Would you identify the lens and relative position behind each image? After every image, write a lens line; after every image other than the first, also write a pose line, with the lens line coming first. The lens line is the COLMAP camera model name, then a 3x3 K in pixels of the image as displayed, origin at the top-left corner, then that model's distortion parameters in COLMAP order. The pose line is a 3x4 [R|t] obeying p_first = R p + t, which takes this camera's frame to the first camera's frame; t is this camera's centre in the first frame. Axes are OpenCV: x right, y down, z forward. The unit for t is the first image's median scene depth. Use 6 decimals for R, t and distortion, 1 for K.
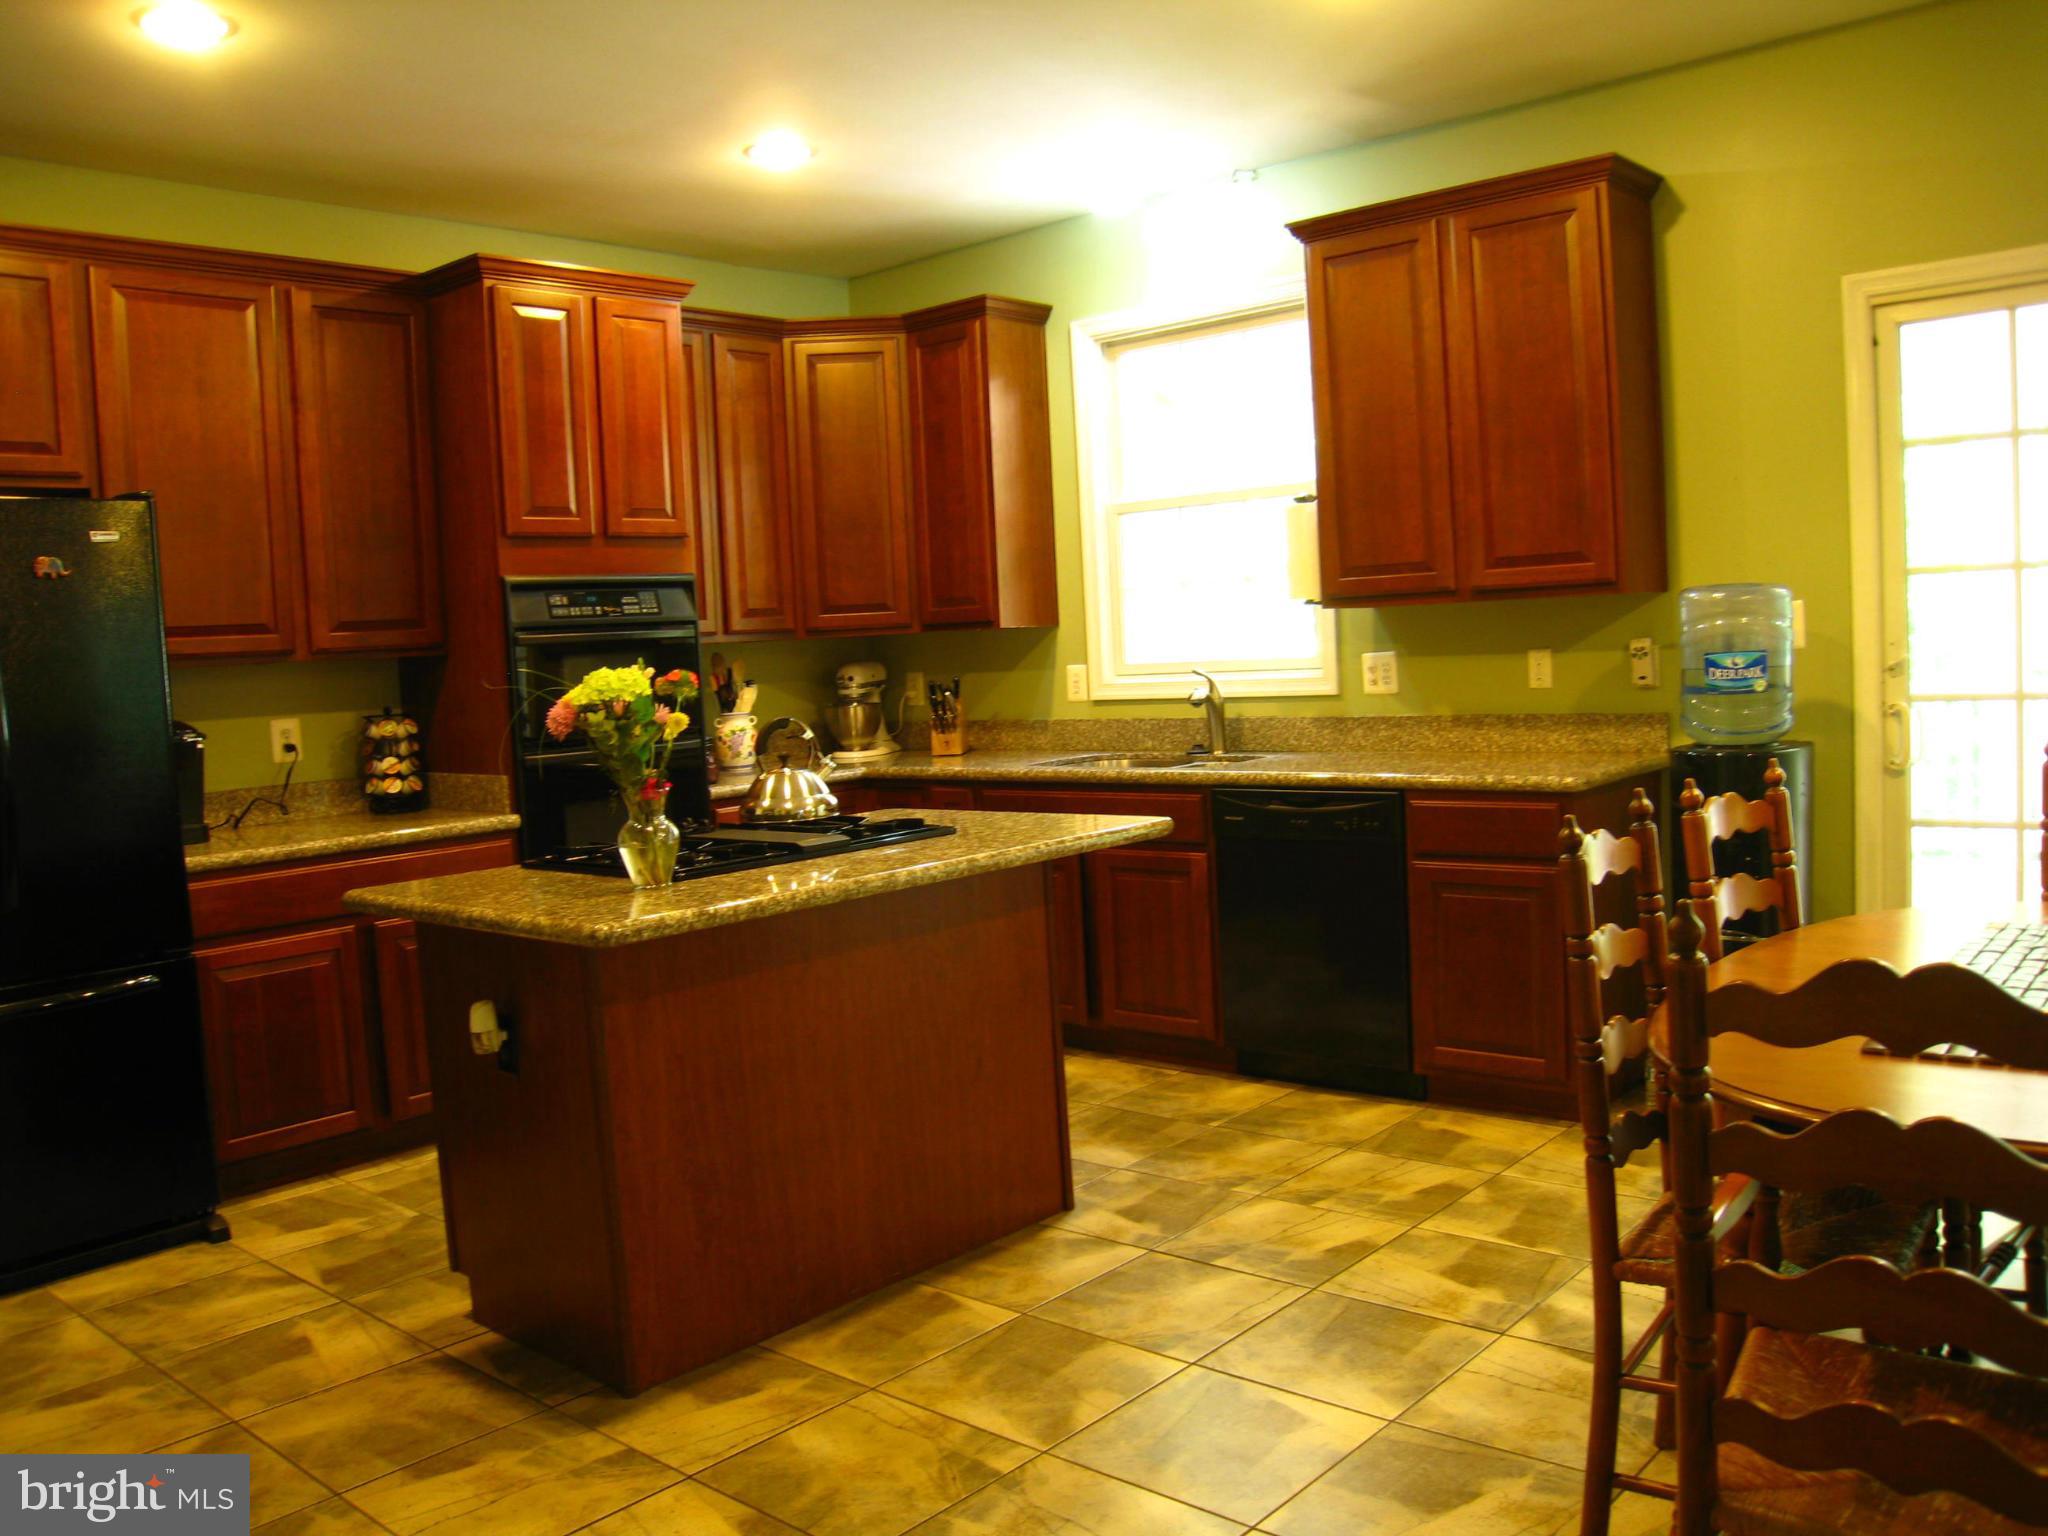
lens RADIAL K [[1700.4, 0, 1024.0], [0, 1700.4, 768.0], [0, 0, 1]] dist [-0.064686, 0.005286]
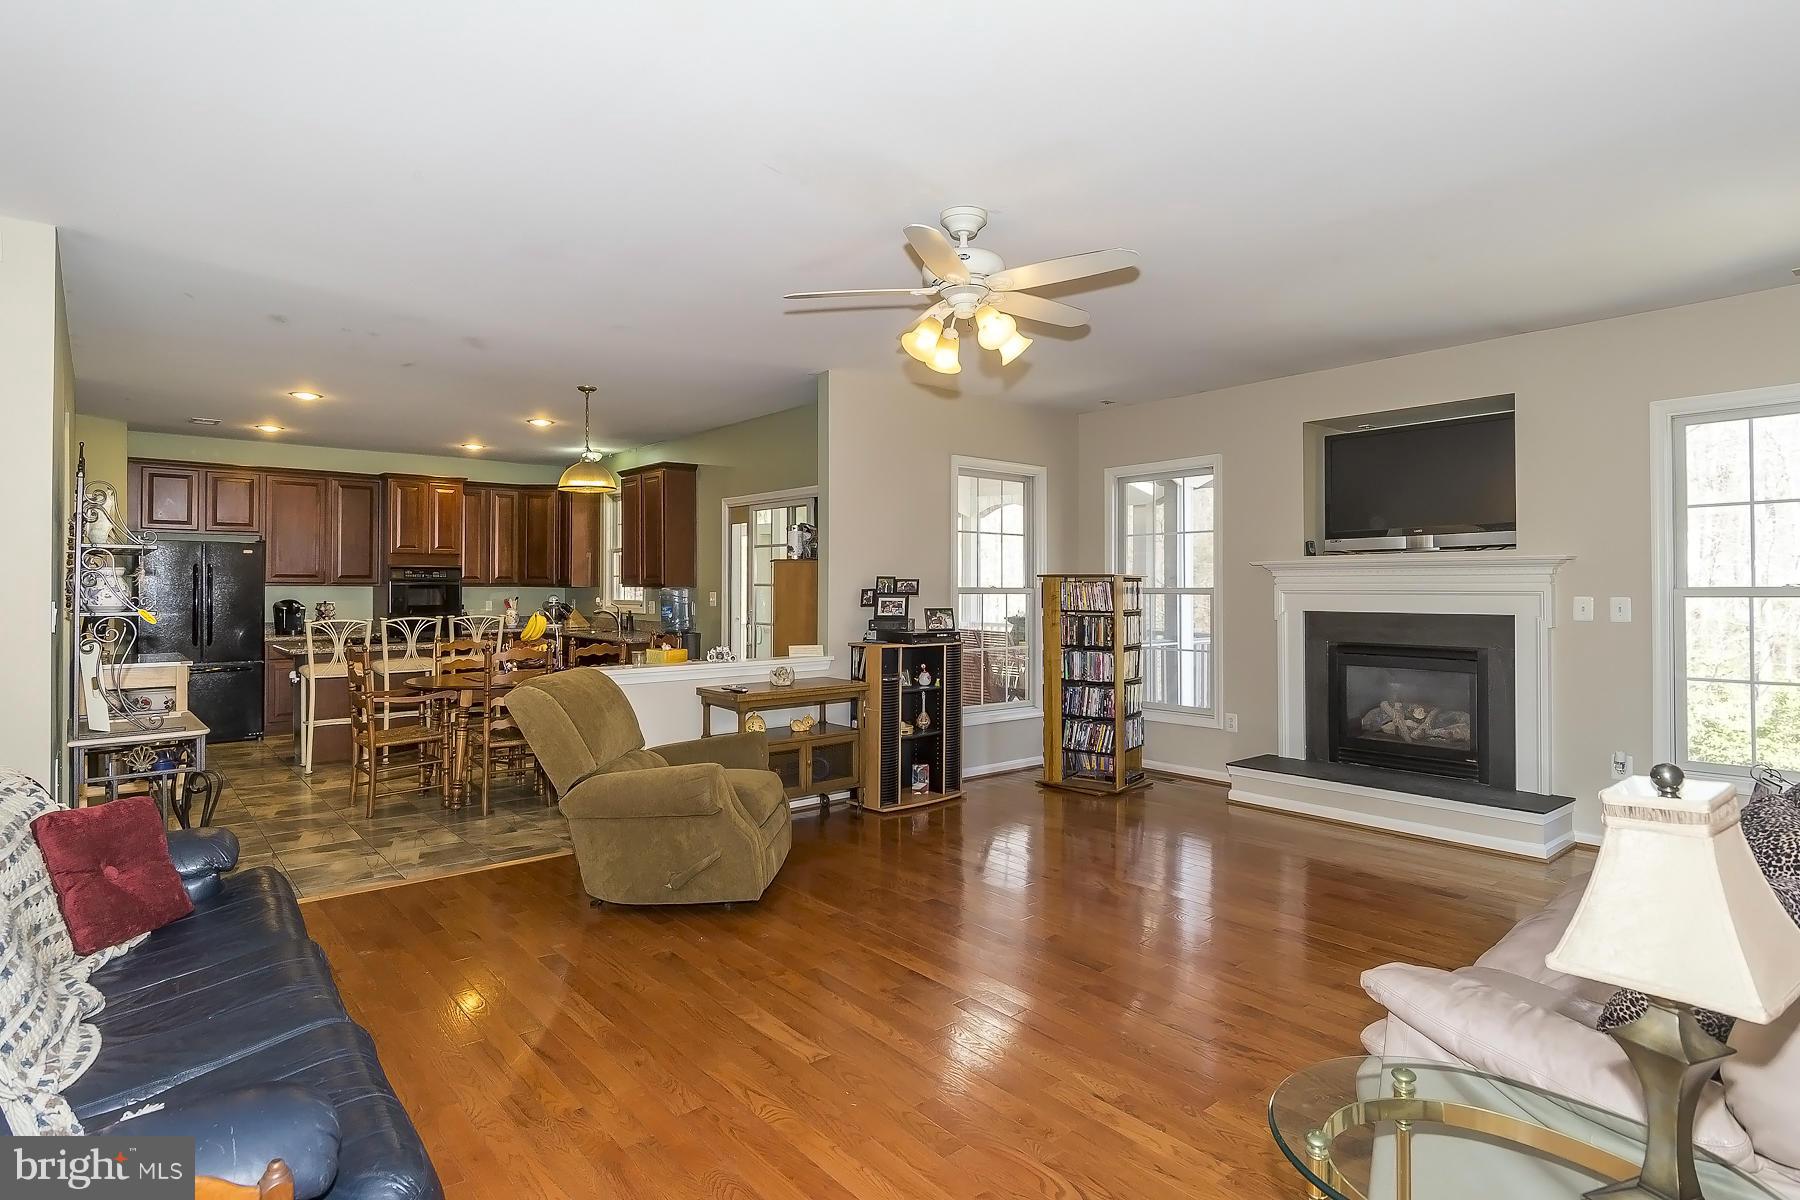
lens RADIAL K [[945.5, 0, 903.2], [0, 945.5, 583.5], [0, 0, 1]] dist [0.023013, -0.024314]
pose [[0.990381, 0.052789, -0.127900, 0.997782], [-0.062052, 0.995646, -0.069556, -0.005781], [0.123671, 0.076824, 0.989345, -0.799137]]
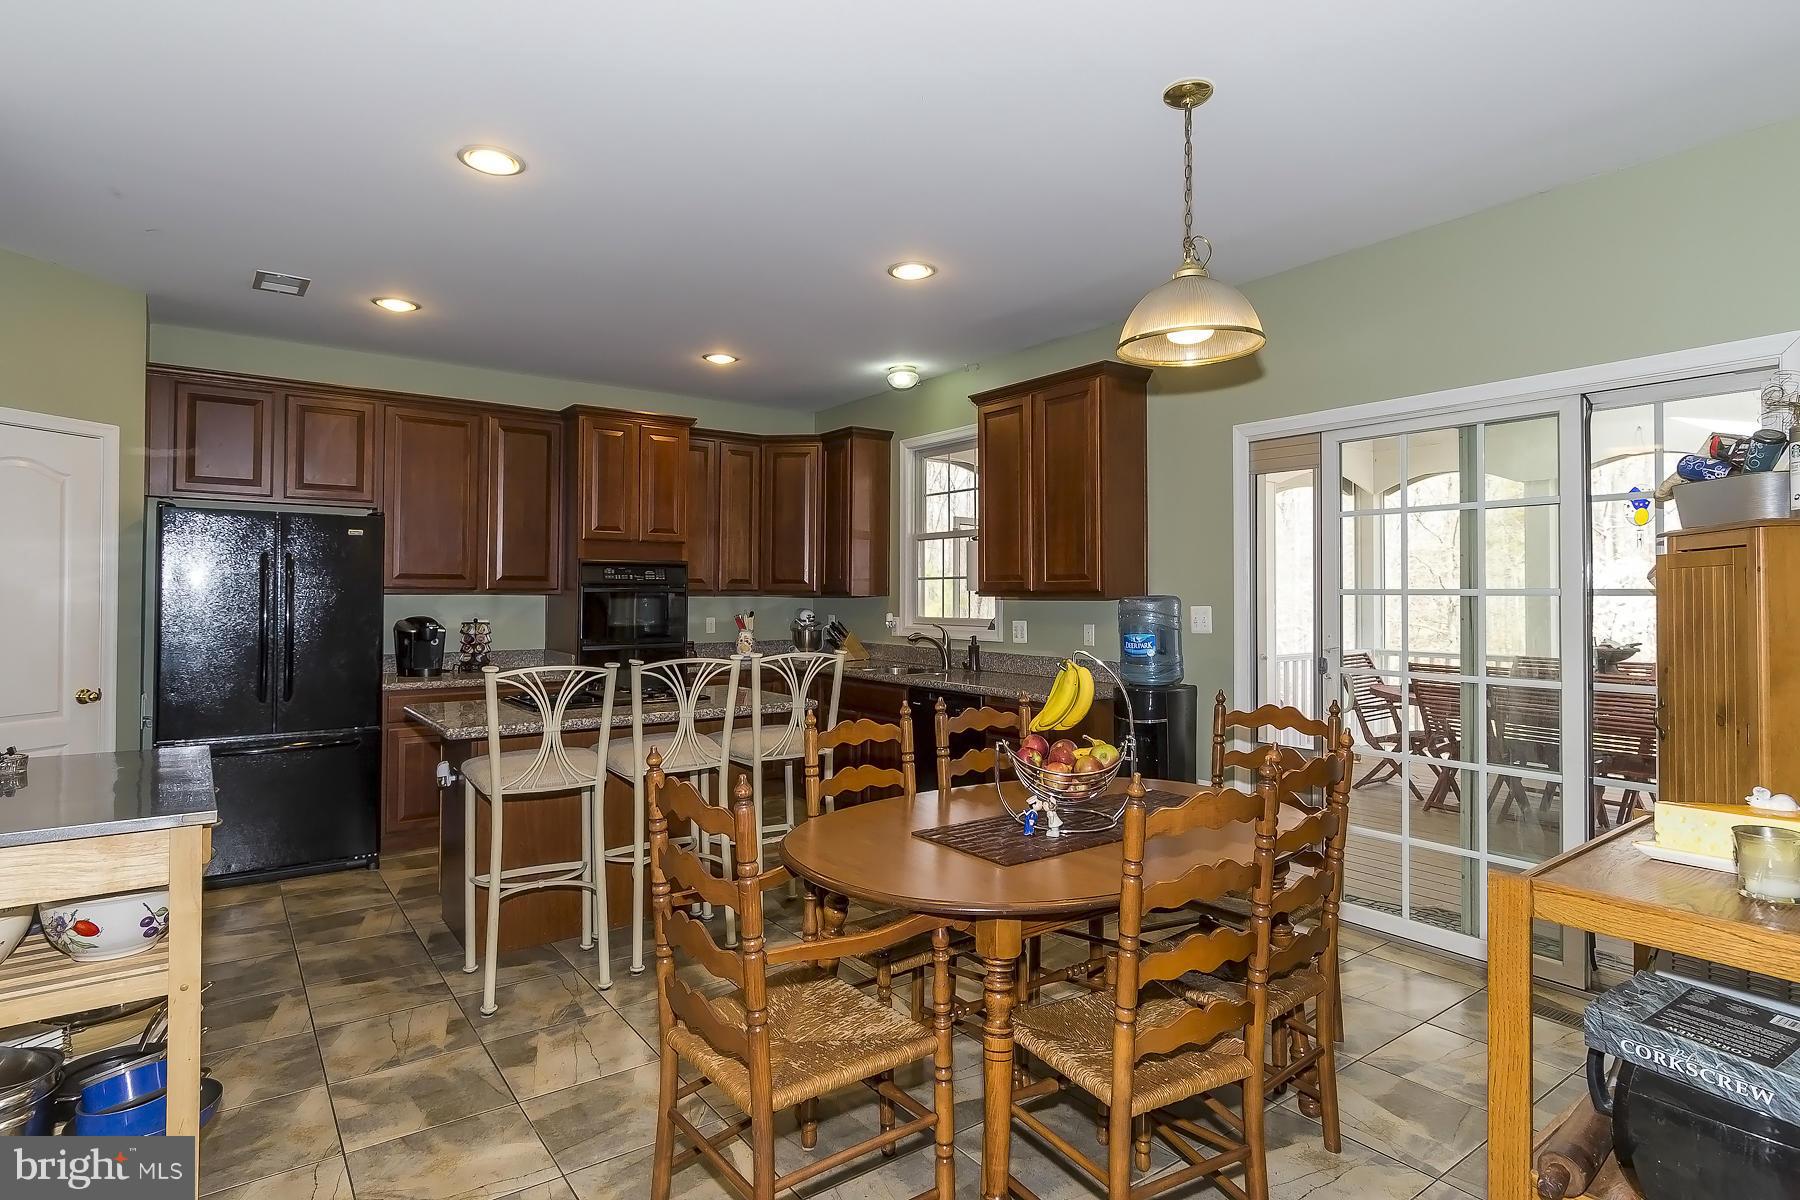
lens RADIAL K [[945.5, 0, 903.2], [0, 945.5, 583.5], [0, 0, 1]] dist [0.023013, -0.024314]
pose [[0.978907, 0.050904, -0.197864, 0.313880], [-0.067245, 0.994779, -0.076760, -0.021176], [0.192924, 0.088446, 0.977219, -0.052728]]
